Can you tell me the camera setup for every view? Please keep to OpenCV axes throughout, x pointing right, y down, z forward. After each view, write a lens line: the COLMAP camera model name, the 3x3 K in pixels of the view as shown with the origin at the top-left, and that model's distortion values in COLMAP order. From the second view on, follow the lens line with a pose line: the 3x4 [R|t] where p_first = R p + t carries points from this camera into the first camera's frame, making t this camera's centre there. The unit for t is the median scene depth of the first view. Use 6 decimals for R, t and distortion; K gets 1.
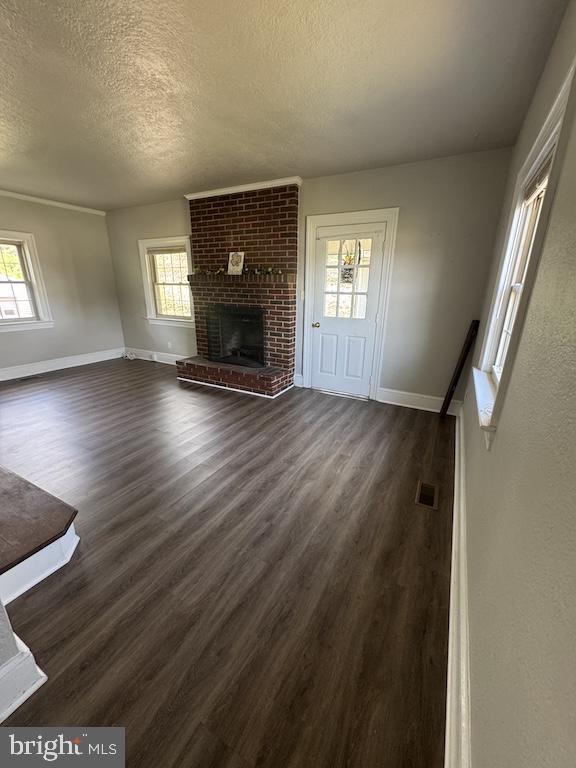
lens RADIAL K [[305.7, 0, 288.8], [0, 305.7, 384.0], [0, 0, 1]] dist [-0.002577, 0.000328]
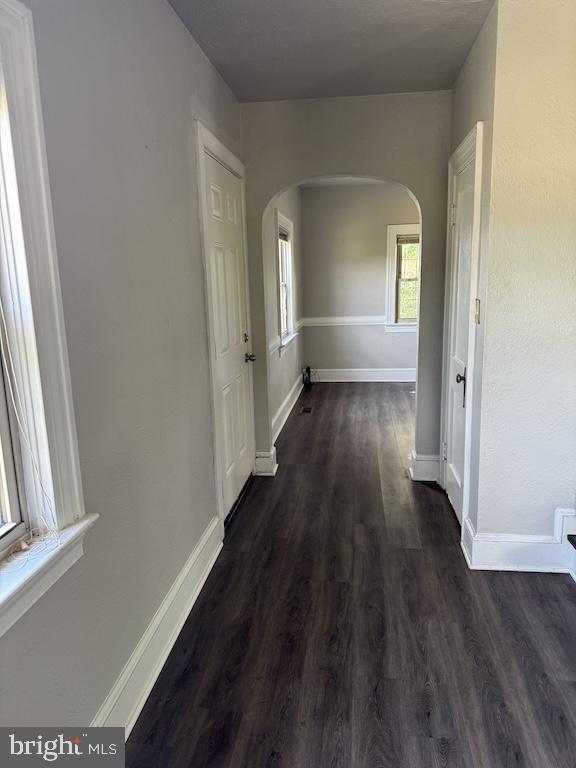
lens RADIAL K [[543.9, 0, 287.3], [0, 543.9, 385.1], [0, 0, 1]] dist [0.043841, -0.049761]
pose [[-0.933812, 0.081217, -0.348425, 0.206638], [-0.096217, 0.881000, 0.463230, -0.221942], [0.344584, 0.466094, -0.814873, 0.636136]]
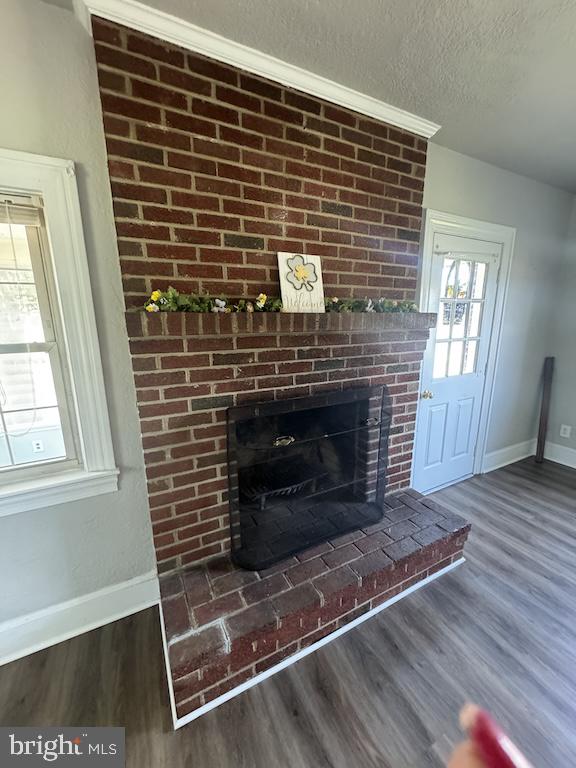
lens RADIAL K [[305.7, 0, 289.5], [0, 305.7, 384.1], [0, 0, 1]] dist [-0.002577, 0.000328]
pose [[0.561809, -0.194962, 0.803966, -0.520940], [0.270746, 0.961645, 0.044002, -0.305161], [-0.781708, 0.192950, 0.593045, 0.837922]]
